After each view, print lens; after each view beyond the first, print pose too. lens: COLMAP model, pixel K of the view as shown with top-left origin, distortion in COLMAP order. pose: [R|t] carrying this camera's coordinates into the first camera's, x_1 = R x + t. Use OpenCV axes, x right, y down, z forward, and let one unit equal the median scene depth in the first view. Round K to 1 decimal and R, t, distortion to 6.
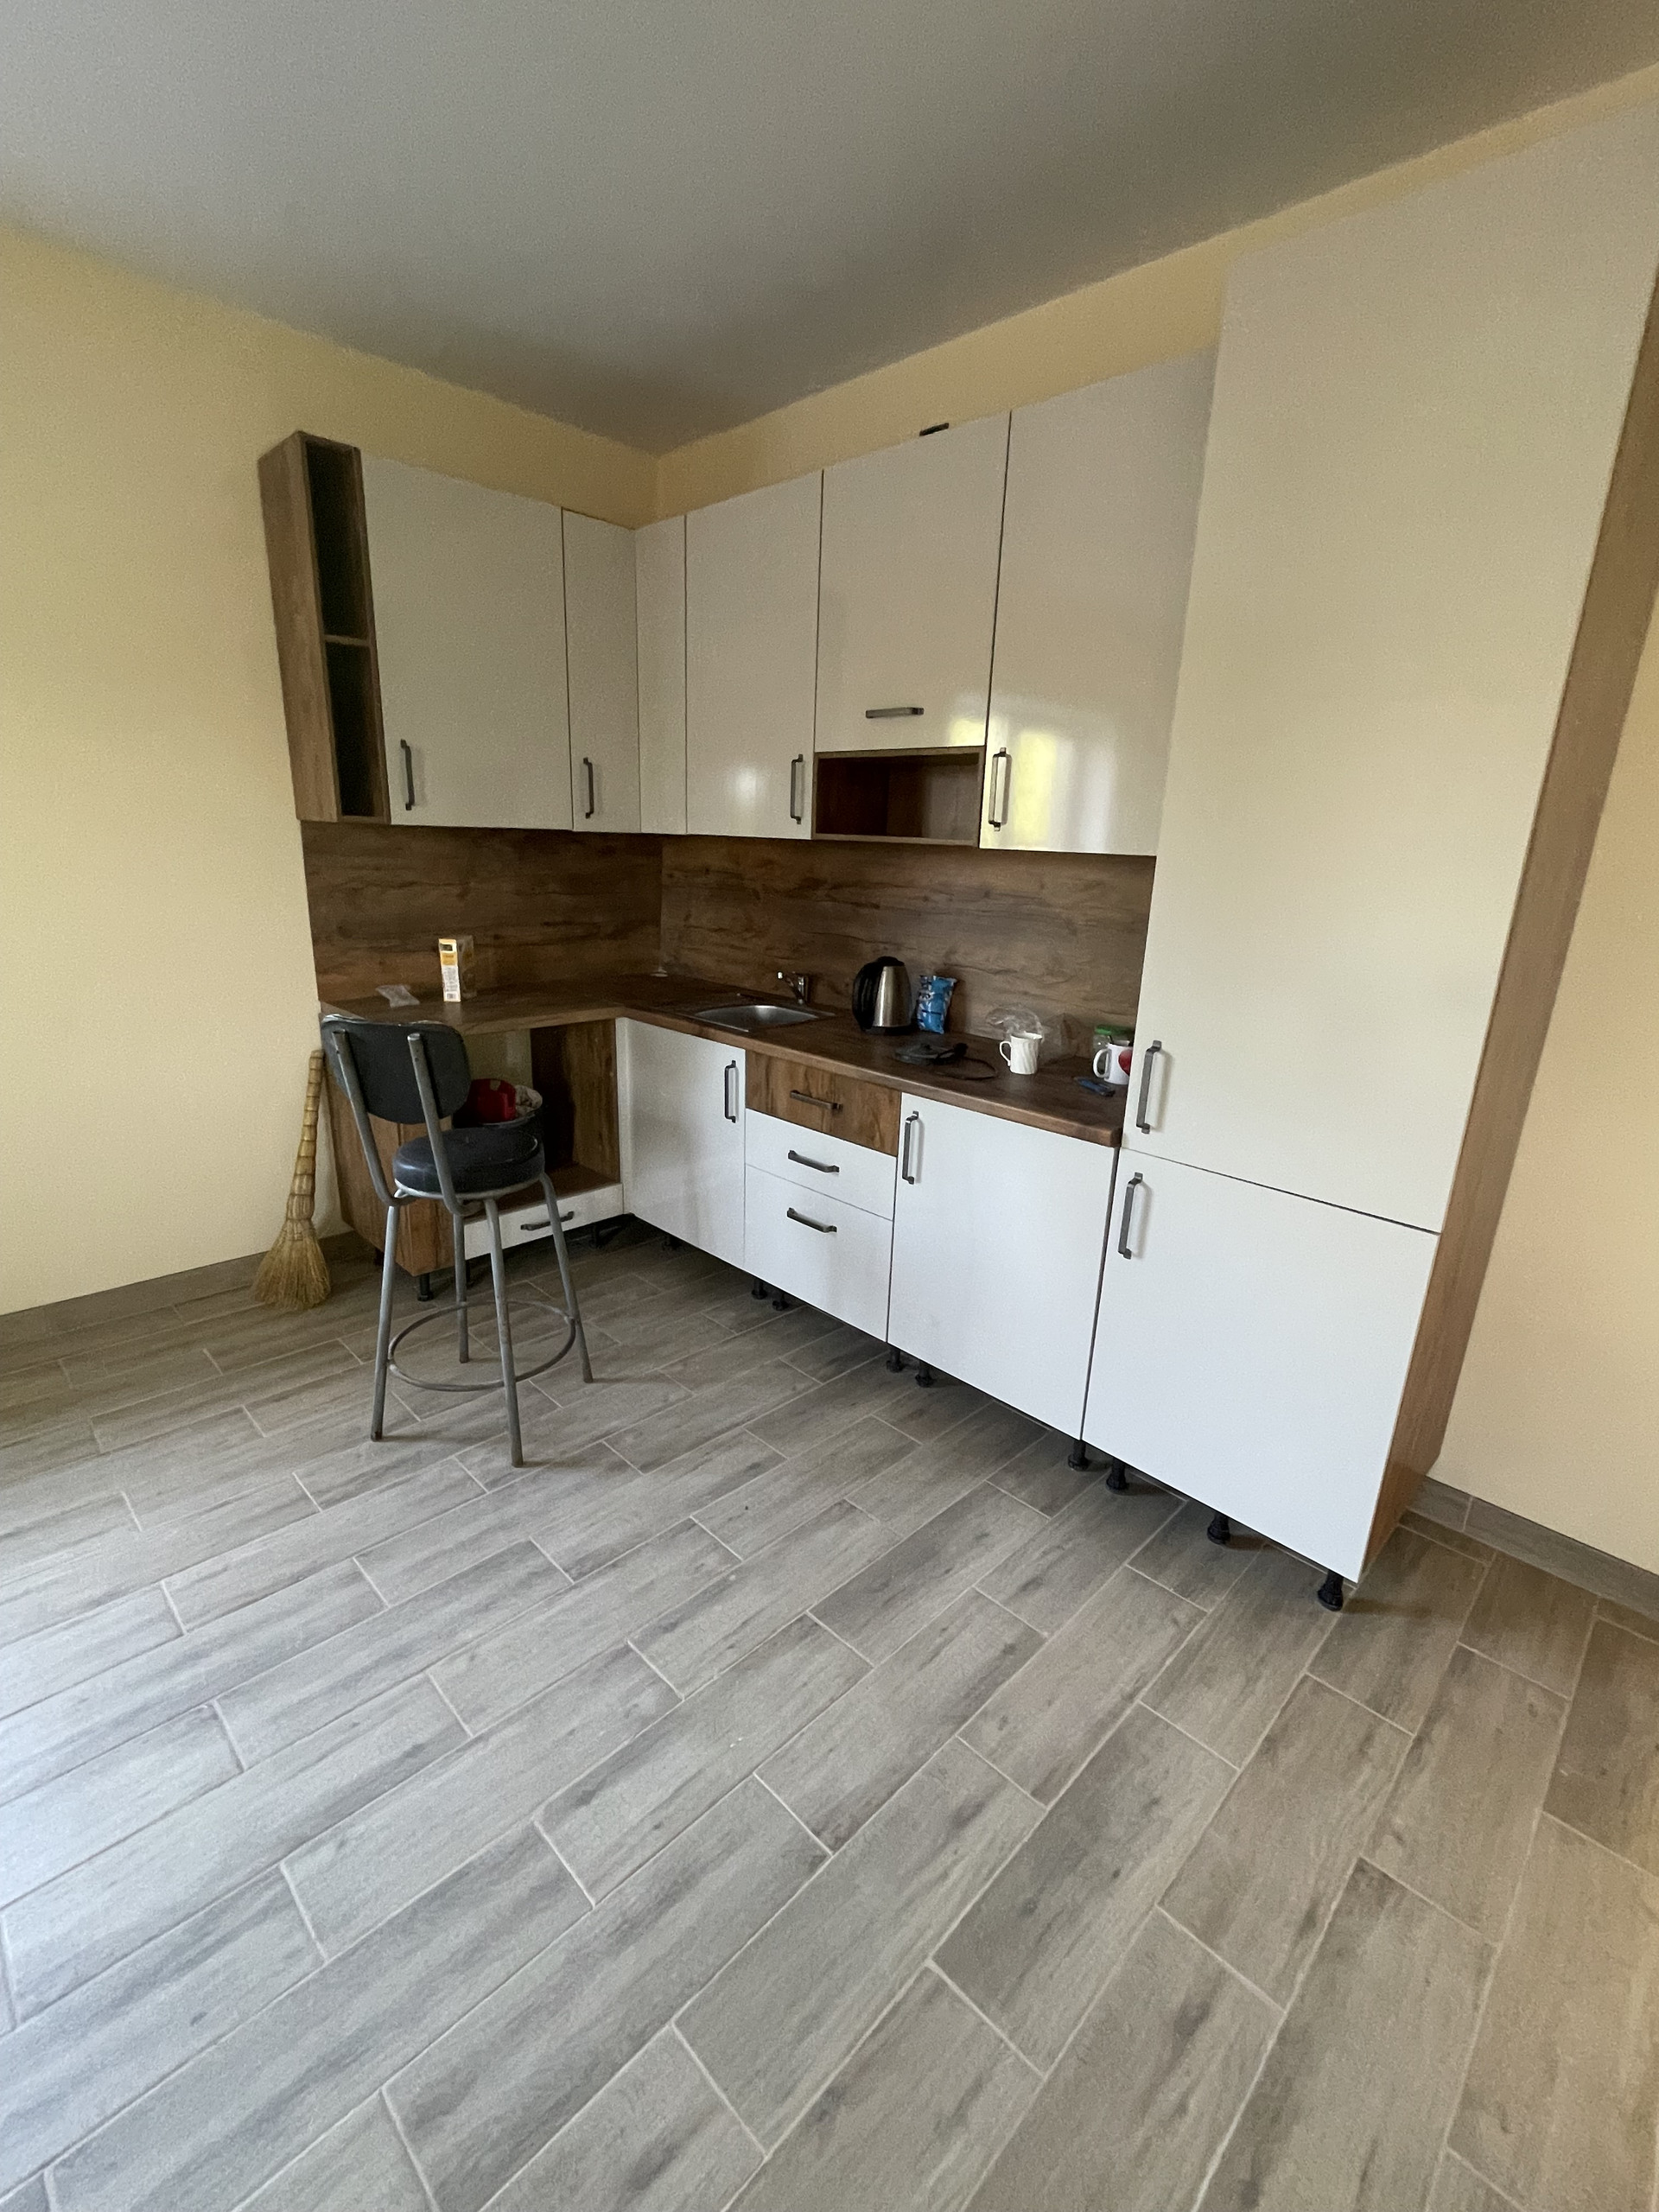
lens RADIAL K [[966.2, 0, 836.2], [0, 966.2, 1108.6], [0, 0, 1]] dist [-0.000133, 0.000753]
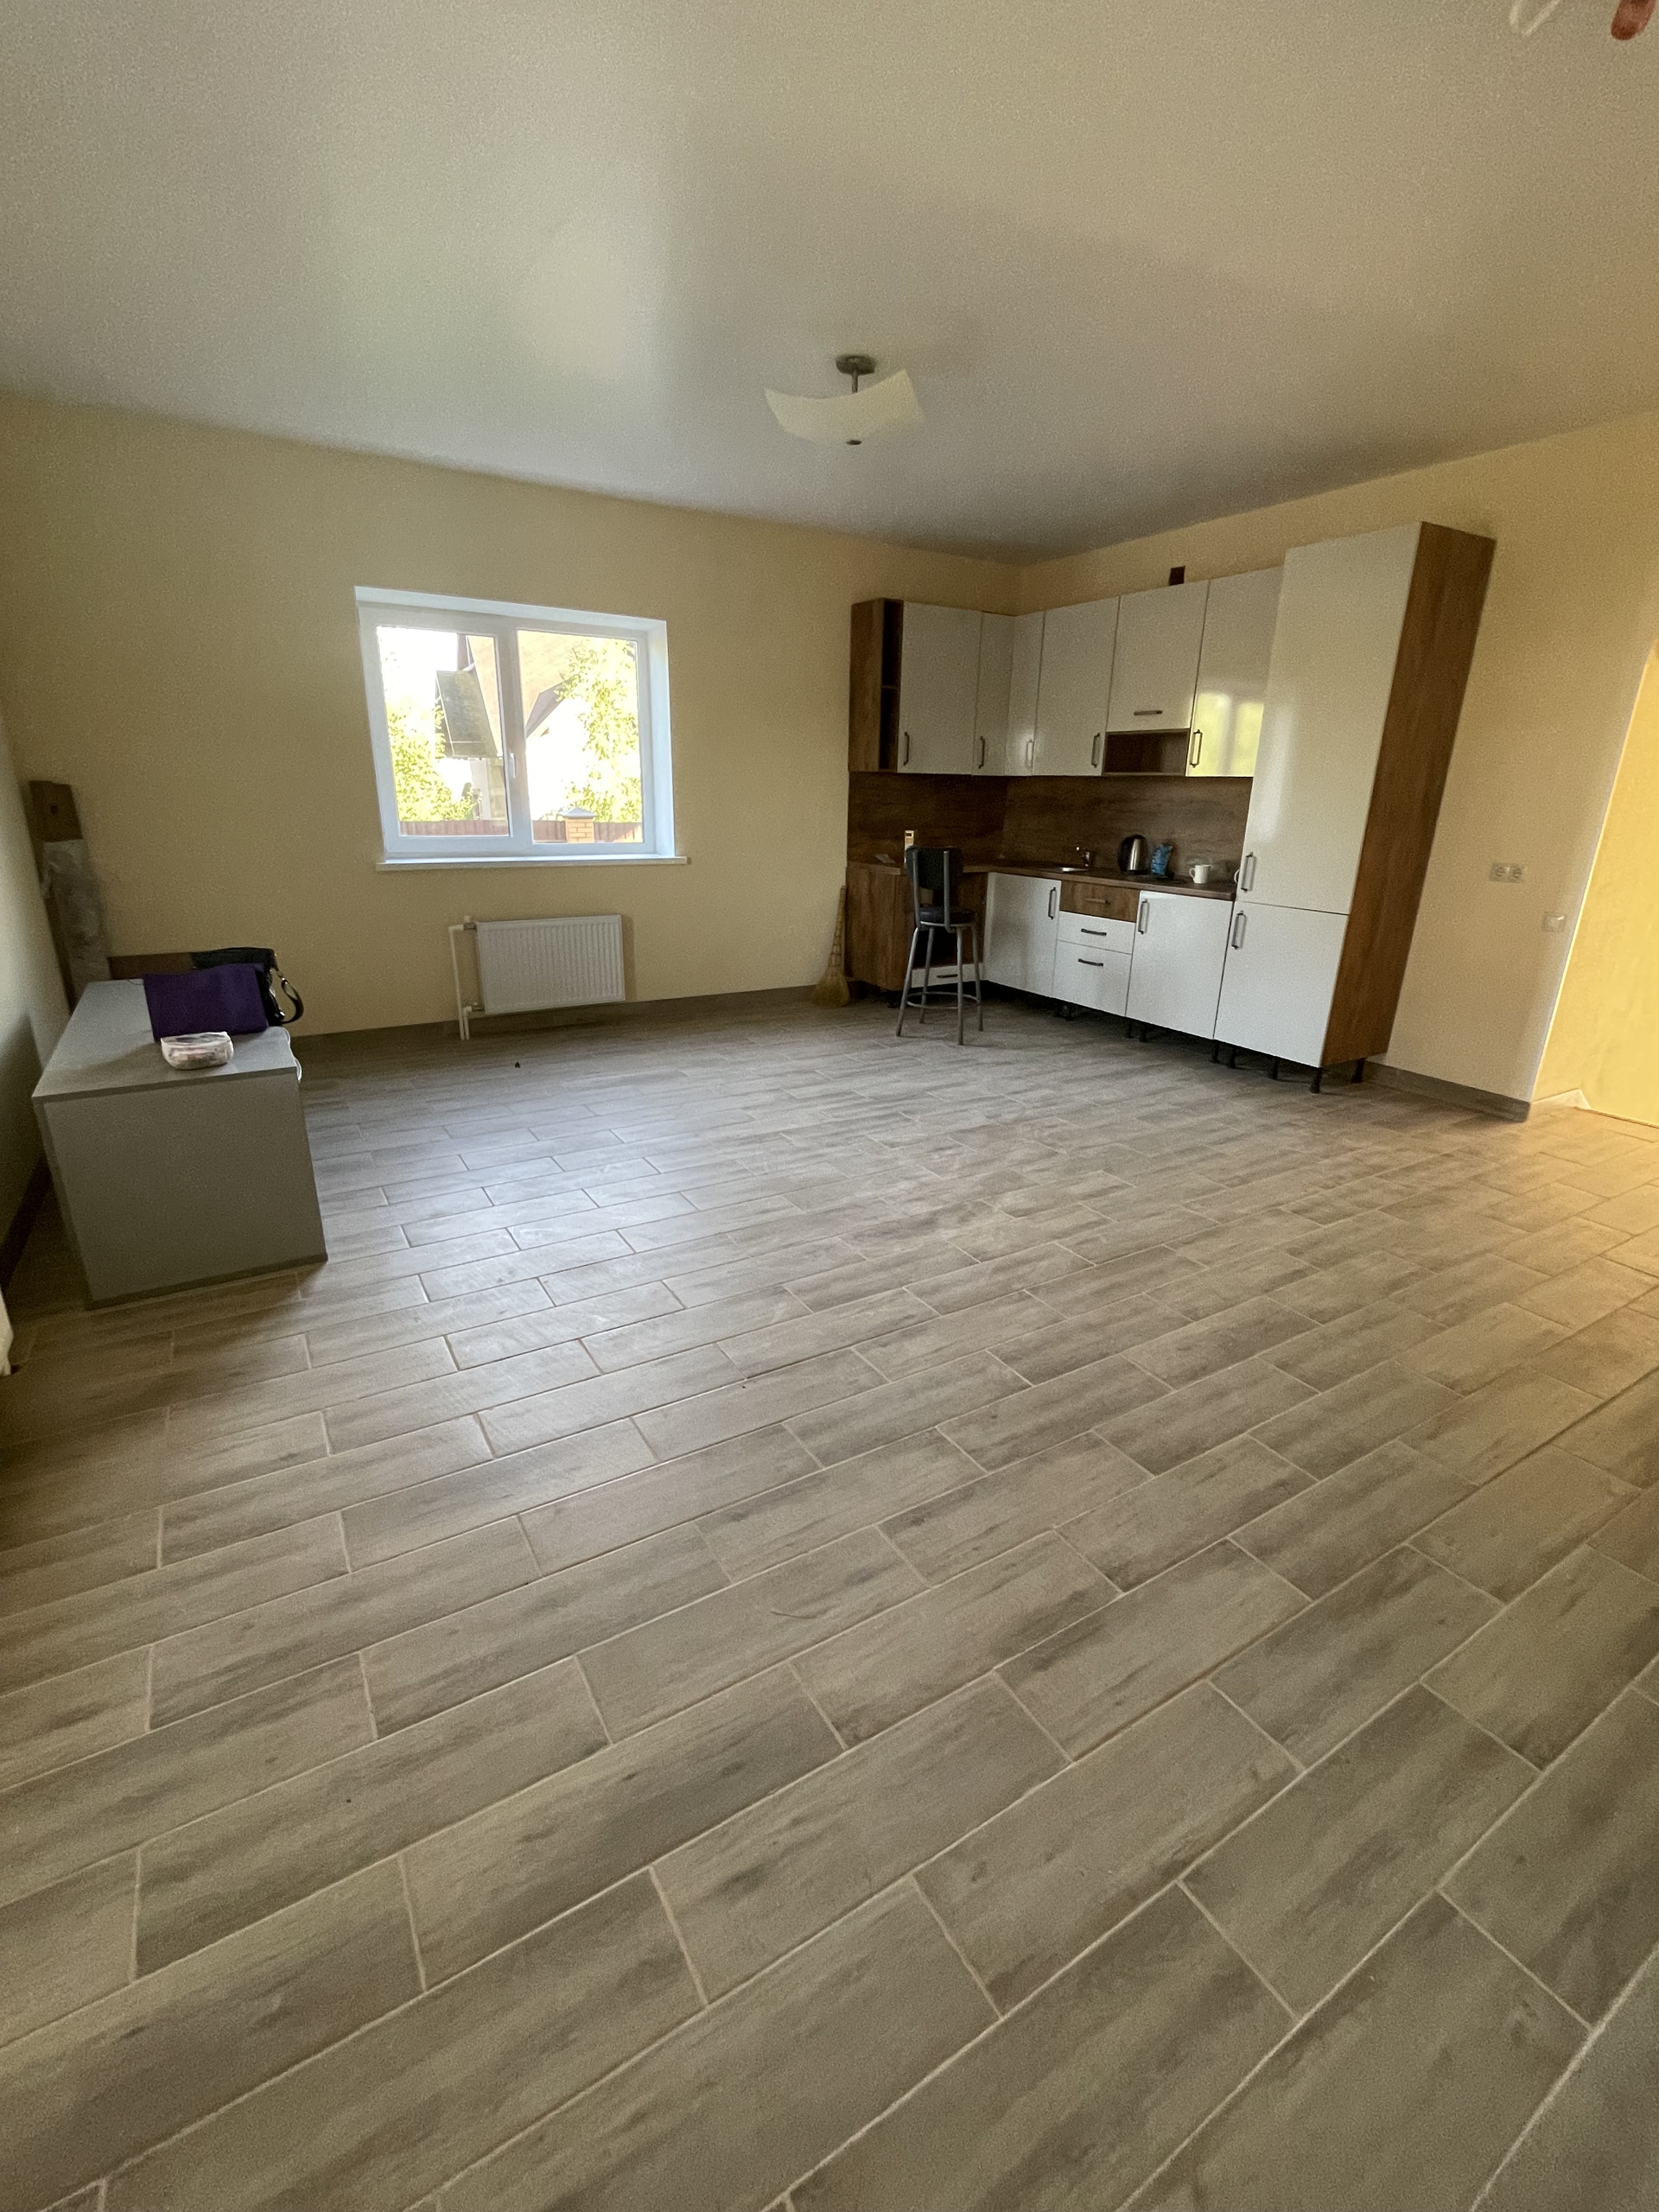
lens RADIAL K [[966.2, 0, 836.2], [0, 966.2, 1108.6], [0, 0, 1]] dist [-0.000133, 0.000753]
pose [[0.970990, 0.058895, -0.231755, -0.055187], [-0.049754, 0.997743, 0.045094, 0.354194], [0.233888, -0.032255, 0.971728, -1.119085]]
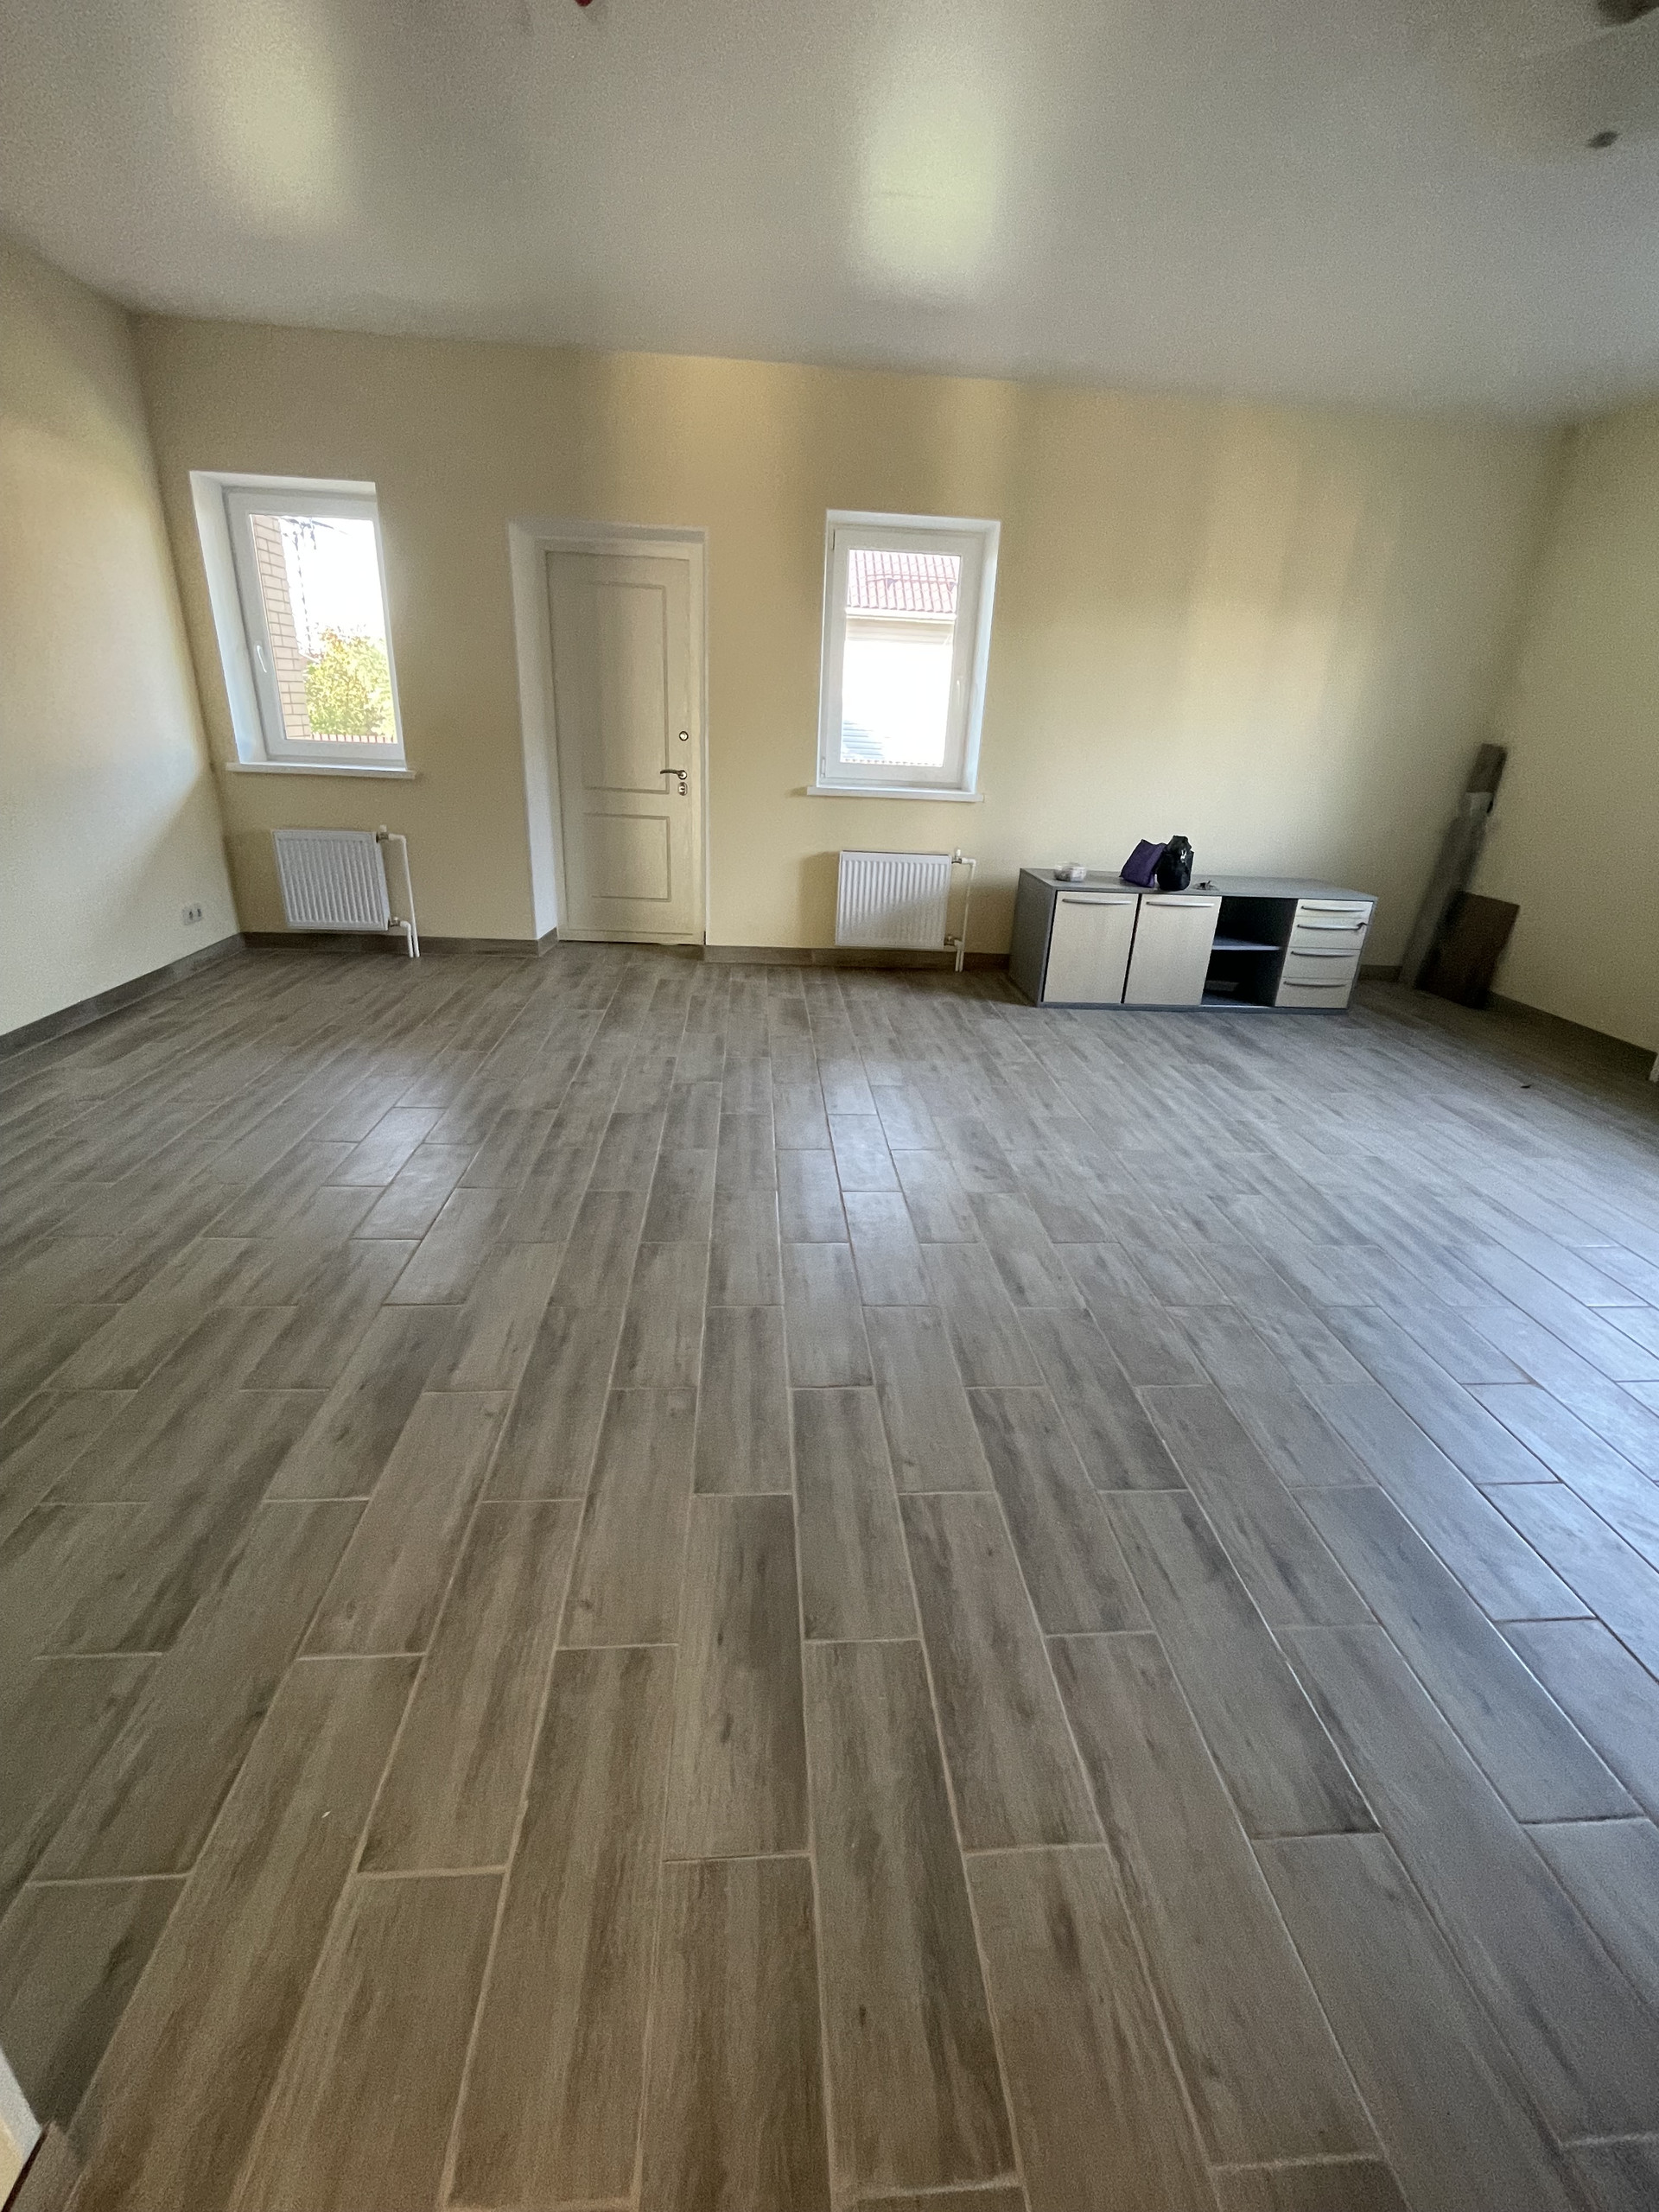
lens RADIAL K [[956.1, 0, 829.5], [0, 956.1, 1106.0], [0, 0, 1]] dist [0.001448, -0.000223]
pose [[-0.657145, 0.222320, -0.720233, 0.698994], [-0.272170, 0.821064, 0.501774, -0.020686], [0.702912, 0.525763, -0.479049, 0.384715]]
